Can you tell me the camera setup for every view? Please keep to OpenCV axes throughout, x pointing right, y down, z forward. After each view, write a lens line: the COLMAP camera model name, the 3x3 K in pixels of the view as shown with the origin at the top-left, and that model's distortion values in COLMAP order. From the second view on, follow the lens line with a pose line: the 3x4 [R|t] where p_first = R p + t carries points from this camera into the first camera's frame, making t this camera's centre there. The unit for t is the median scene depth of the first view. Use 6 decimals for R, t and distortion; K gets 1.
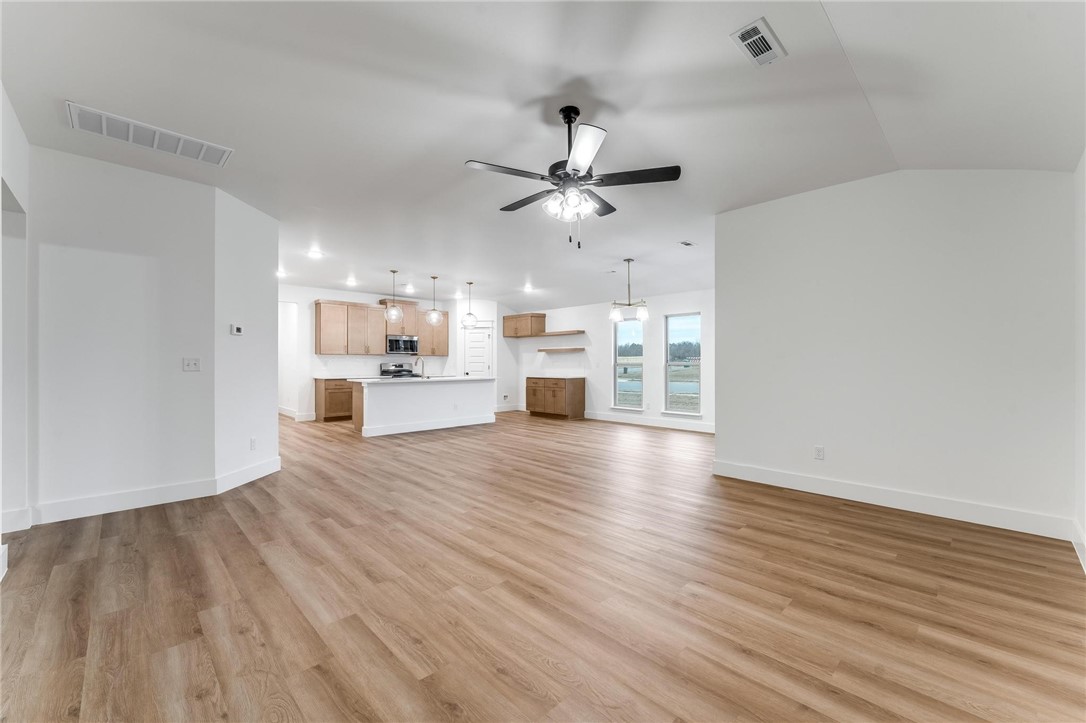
lens RADIAL K [[434.8, 0, 542.3], [0, 434.8, 363.8], [0, 0, 1]] dist [-0.000838, -0.000188]
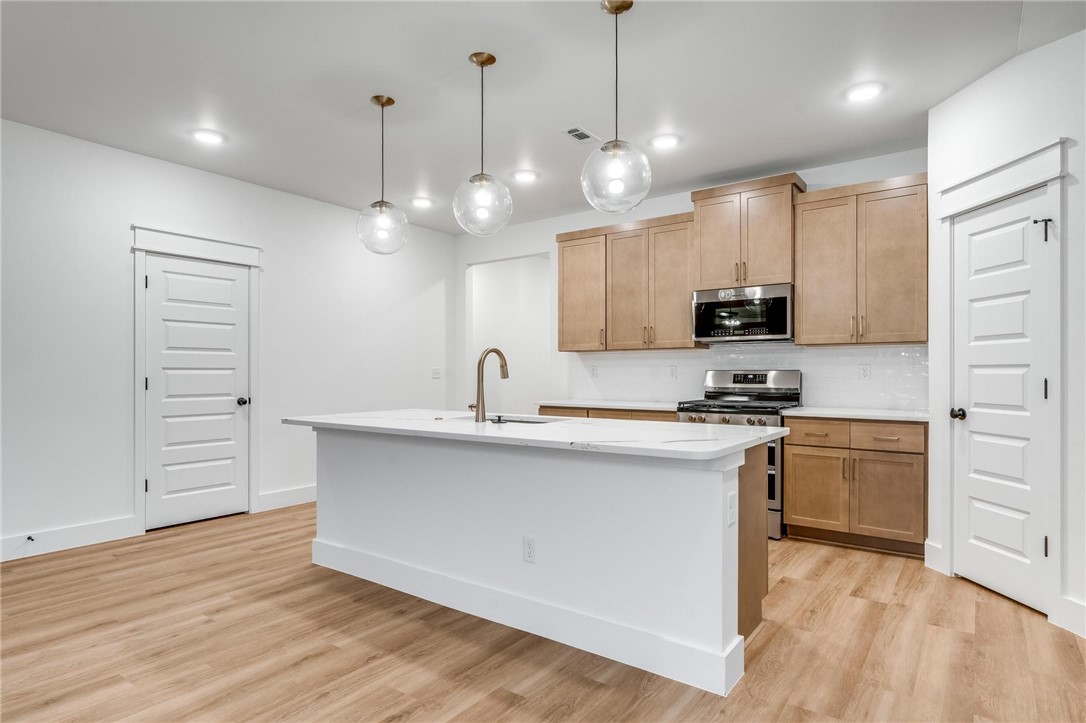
lens RADIAL K [[591.3, 0, 544.3], [0, 591.3, 367.5], [0, 0, 1]] dist [-0.000922, -0.000012]
pose [[0.170762, -0.009892, -0.985263, 0.254224], [0.001122, 0.999951, -0.009845, 0.002307], [0.985312, 0.000576, 0.170764, 1.906199]]
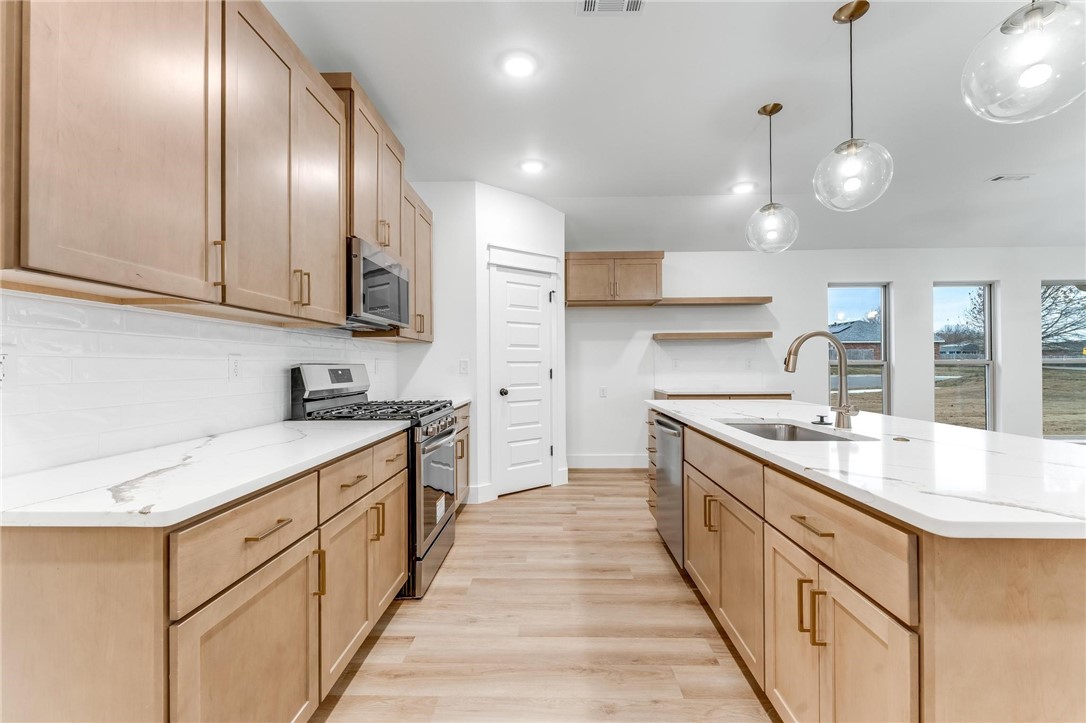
lens RADIAL K [[454.2, 0, 543.4], [0, 454.2, 361.2], [0, 0, 1]] dist [0.000658, -0.000198]
pose [[0.714483, 0.000655, 0.699652, -1.085058], [0.007372, 0.999937, -0.008465, 0.000456], [-0.699614, 0.011206, 0.714433, 1.838283]]
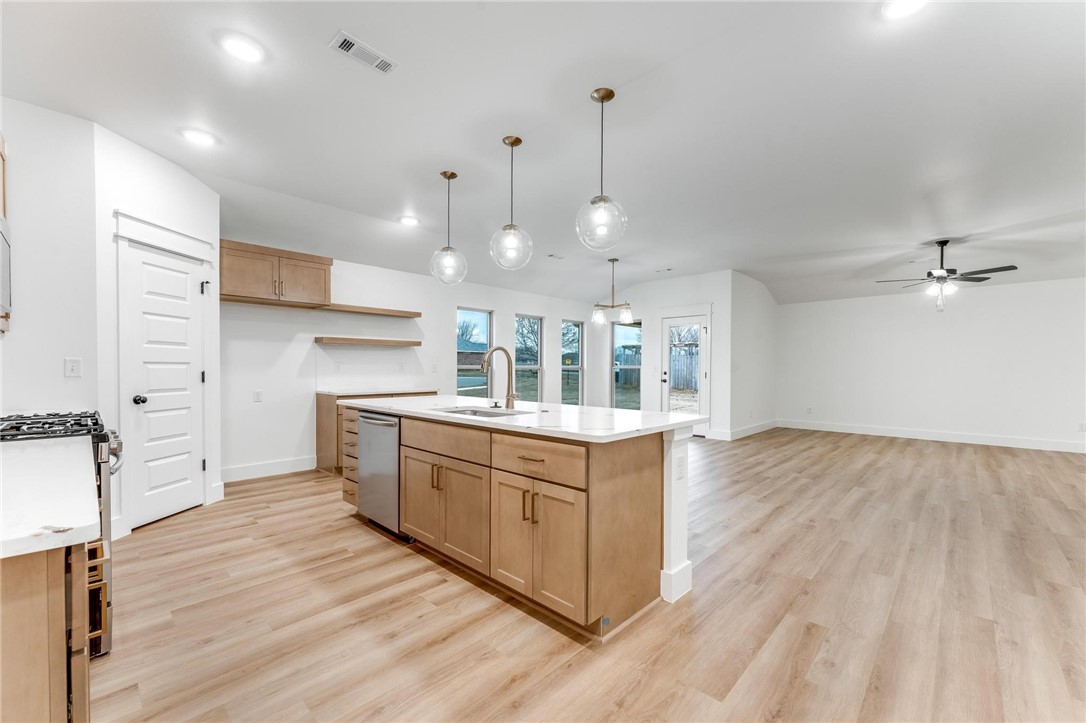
lens RADIAL K [[442.2, 0, 545.0], [0, 442.2, 373.4], [0, 0, 1]] dist [0.000408, -0.000157]
pose [[-0.040719, -0.013076, 0.999085, -1.256975], [-0.002946, 0.999912, 0.012967, 0.000546], [-0.999166, -0.002416, -0.040754, 1.929283]]
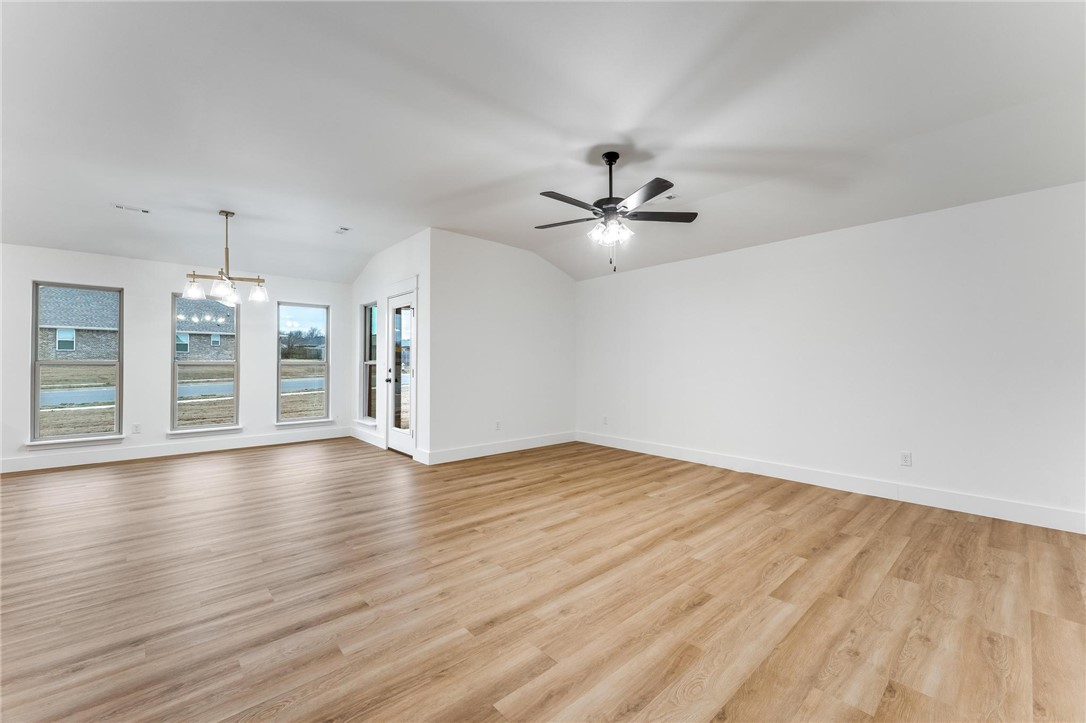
lens RADIAL K [[432.9, 0, 545.4], [0, 432.9, 361.5], [0, 0, 1]] dist [0.000884, -0.000002]
pose [[0.036005, 0.005369, 0.999337, -0.763973], [-0.002915, 0.999982, -0.005267, -0.000093], [-0.999347, -0.002724, 0.036020, 0.757776]]
